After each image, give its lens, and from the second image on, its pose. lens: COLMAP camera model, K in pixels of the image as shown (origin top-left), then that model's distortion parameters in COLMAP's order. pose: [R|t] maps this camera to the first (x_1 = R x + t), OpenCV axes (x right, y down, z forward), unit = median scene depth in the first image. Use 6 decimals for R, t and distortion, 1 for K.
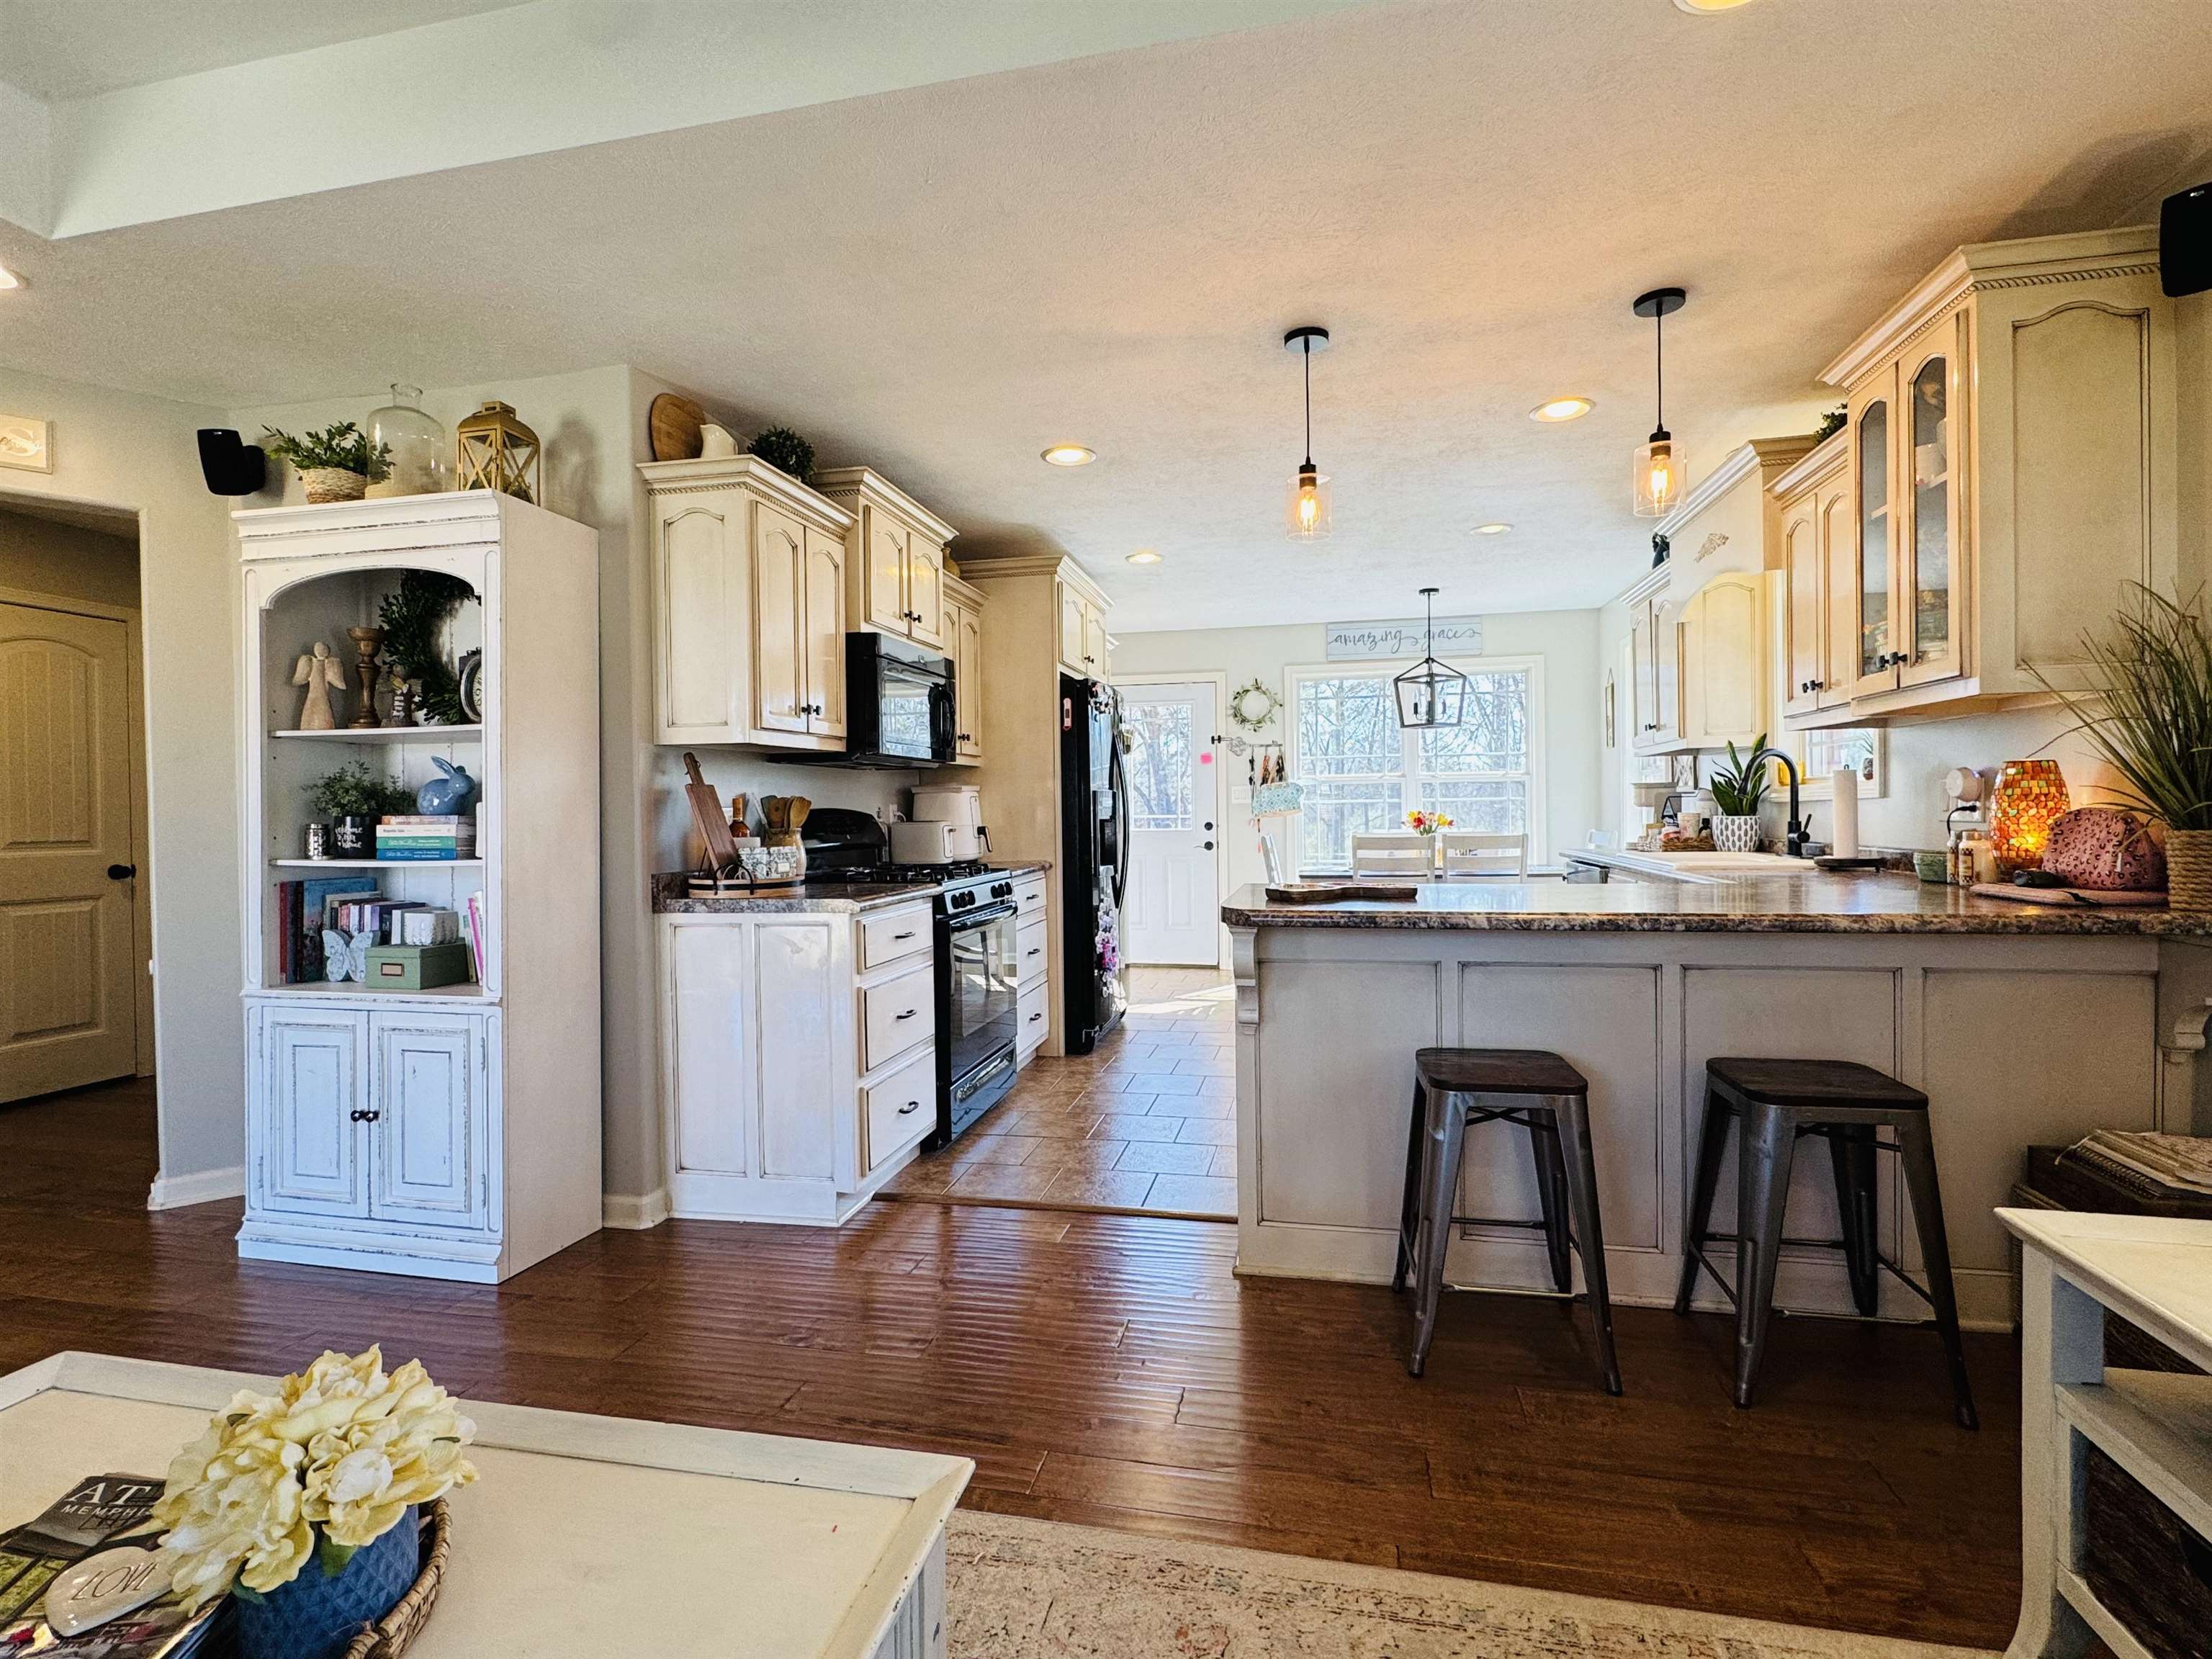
lens RADIAL K [[1053.8, 0, 1108.0], [0, 1053.8, 830.5], [0, 0, 1]] dist [-0.003256, 0.002453]
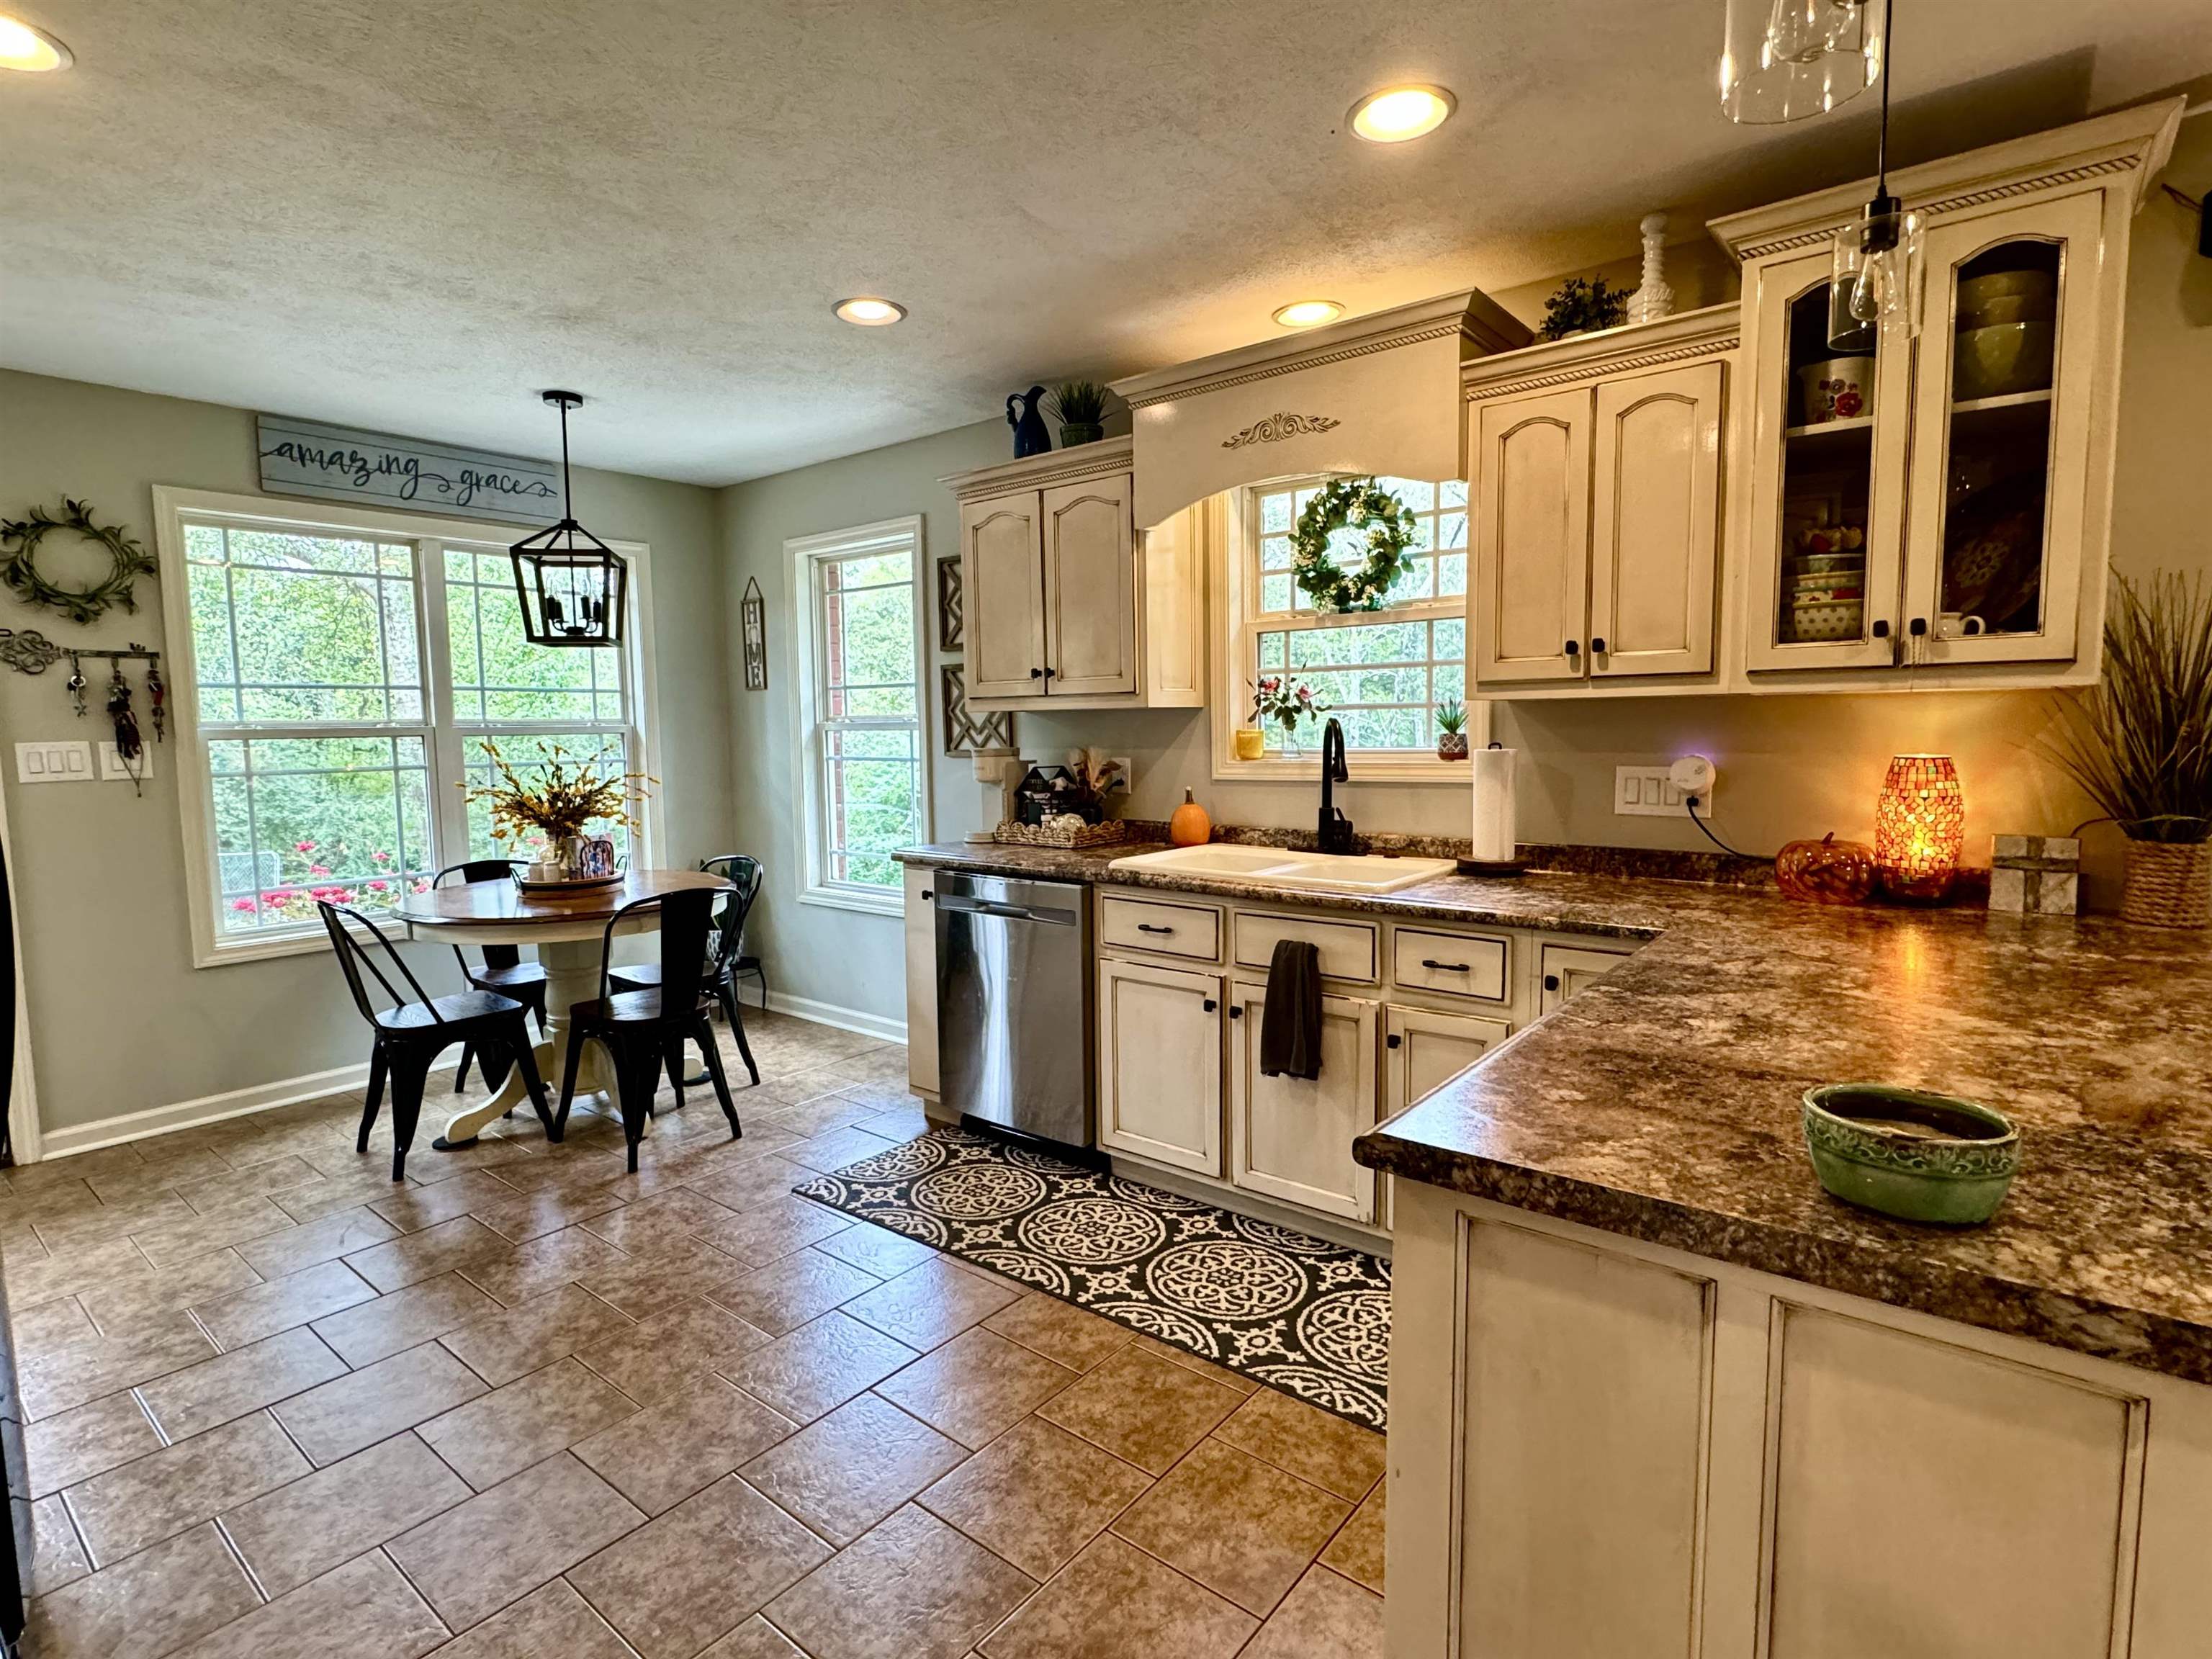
lens RADIAL K [[1125.2, 0, 1104.4], [0, 1125.2, 823.6], [0, 0, 1]] dist [0.015319, -0.000190]
pose [[0.454170, -0.073174, 0.887905, -0.250472], [0.025270, 0.997278, 0.069262, -0.084534], [-0.890557, -0.009020, 0.454783, 1.058585]]
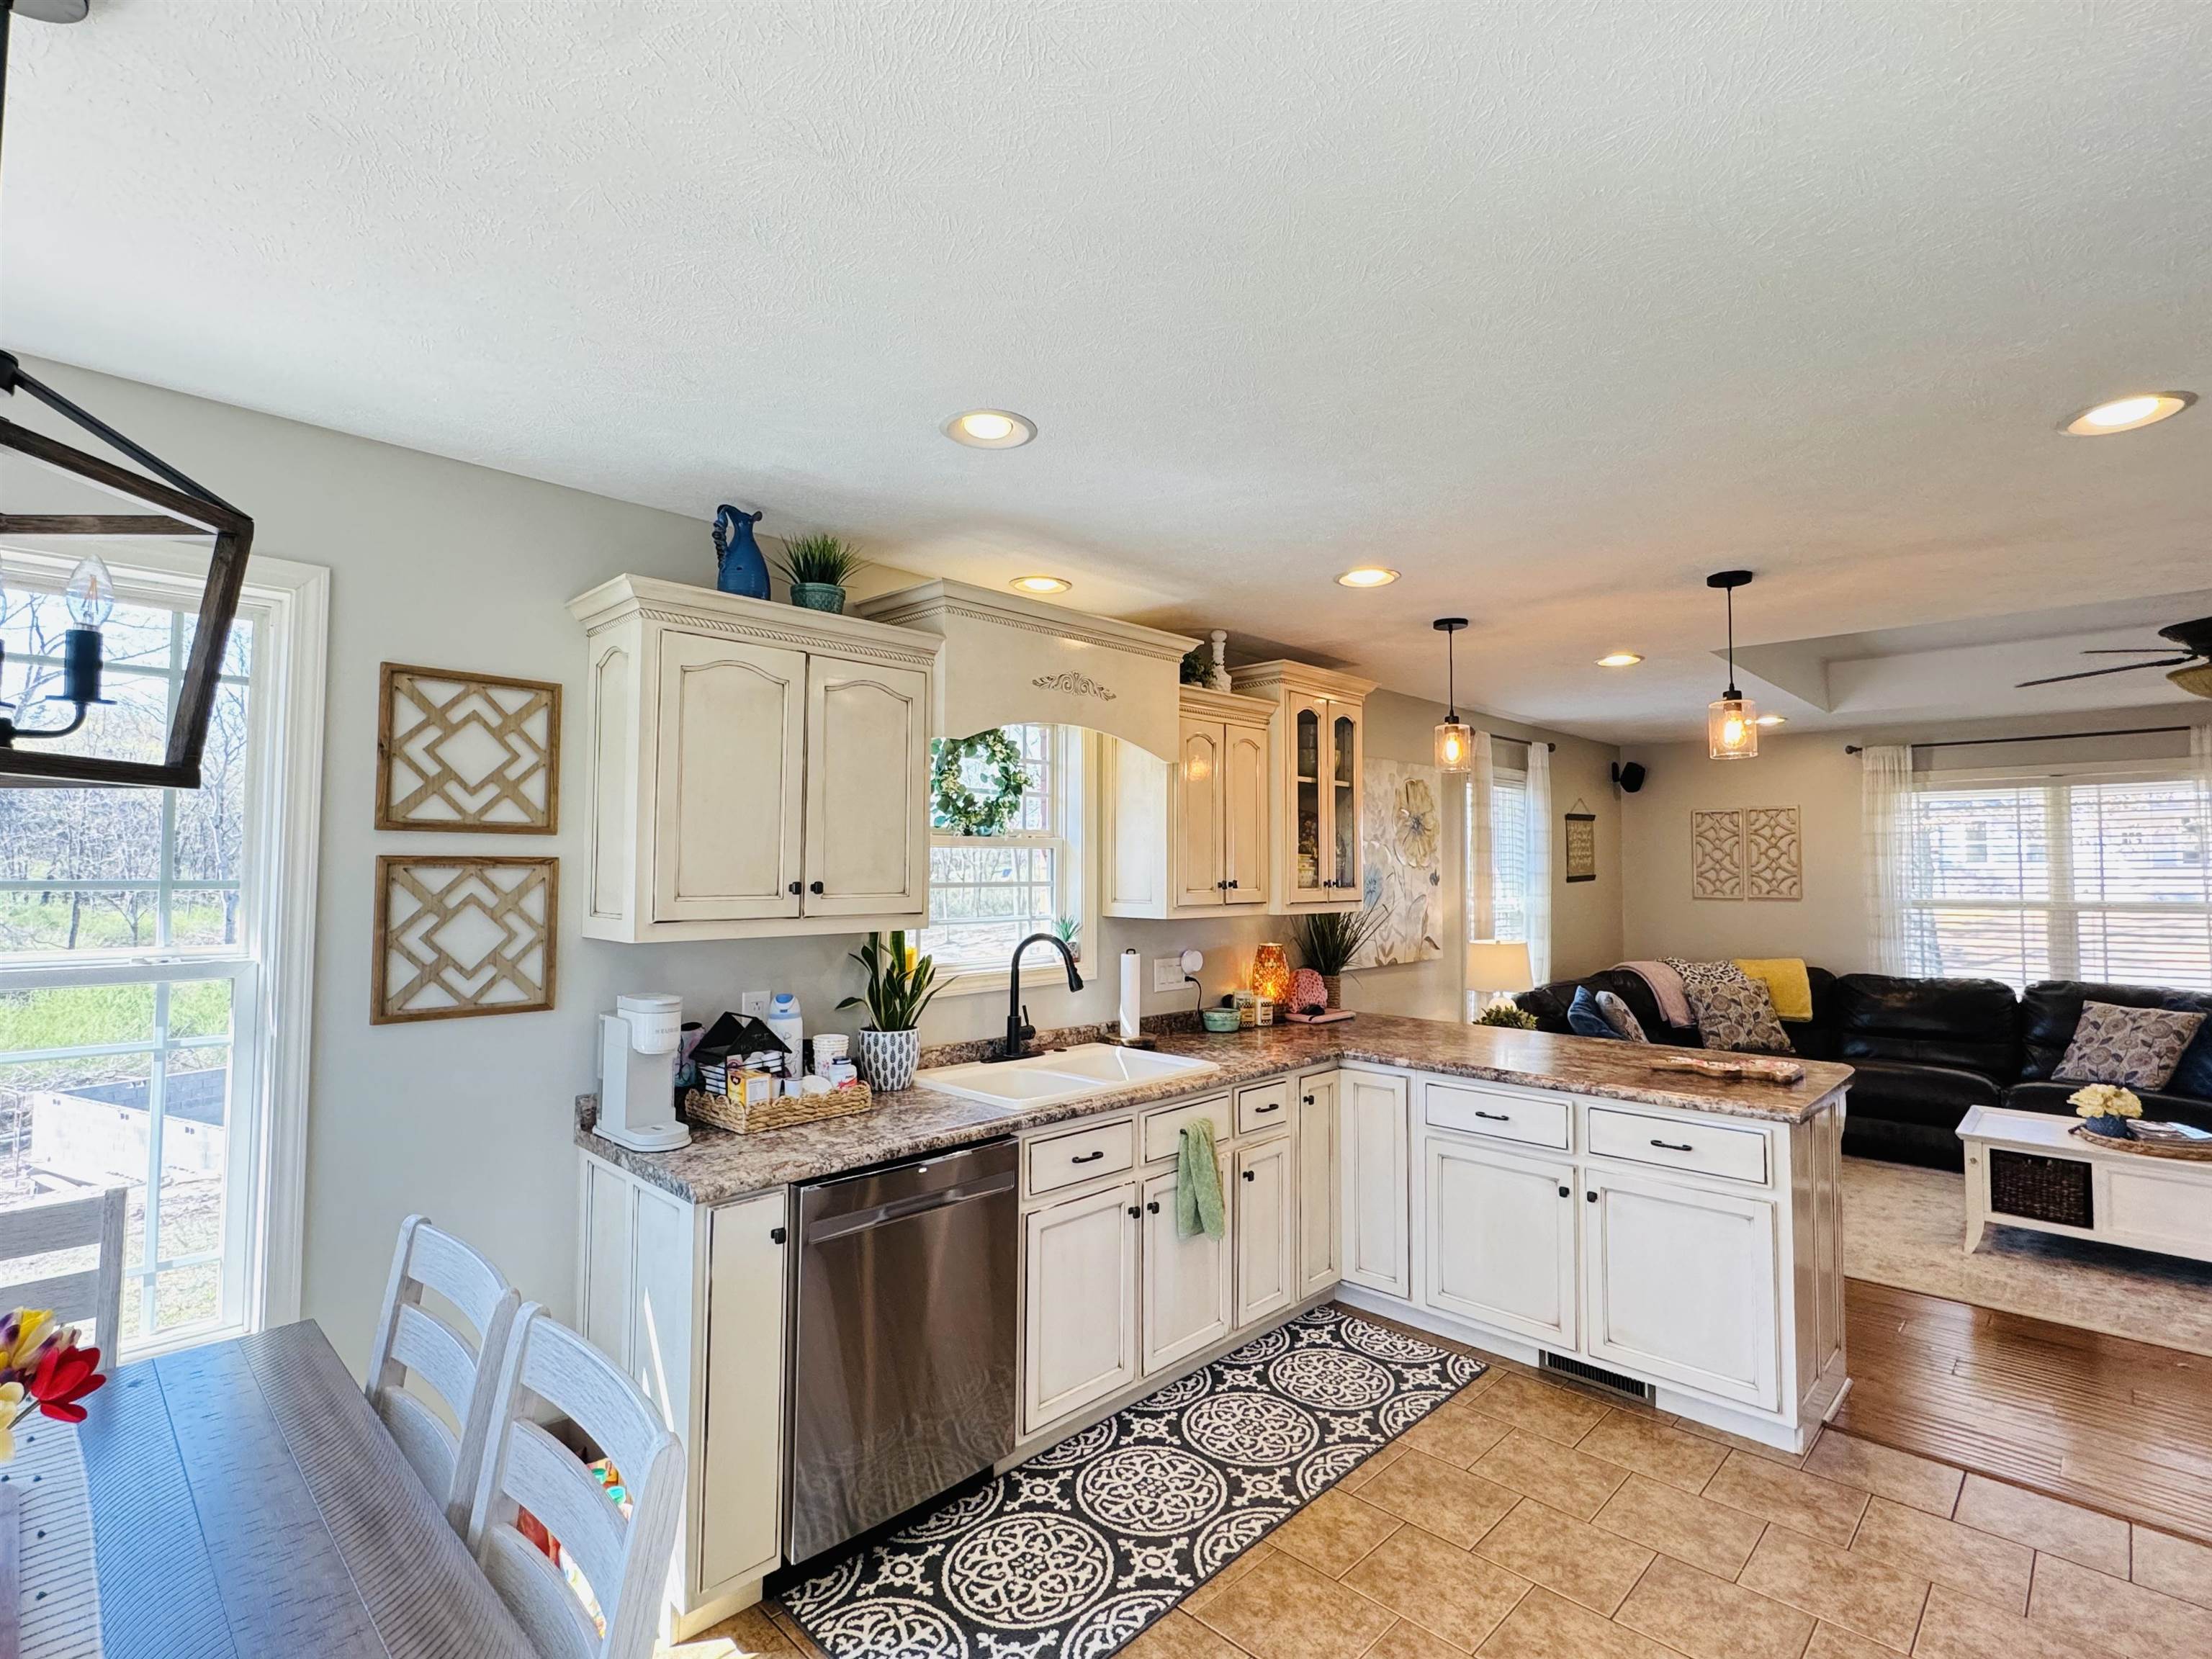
lens RADIAL K [[1053.8, 0, 1108.0], [0, 1053.8, 830.5], [0, 0, 1]] dist [-0.003256, 0.002453]
pose [[-0.846024, 0.031753, 0.532198, 0.167830], [0.018913, 0.999384, -0.029560, -0.187174], [-0.532809, -0.014943, -0.846103, 2.349532]]
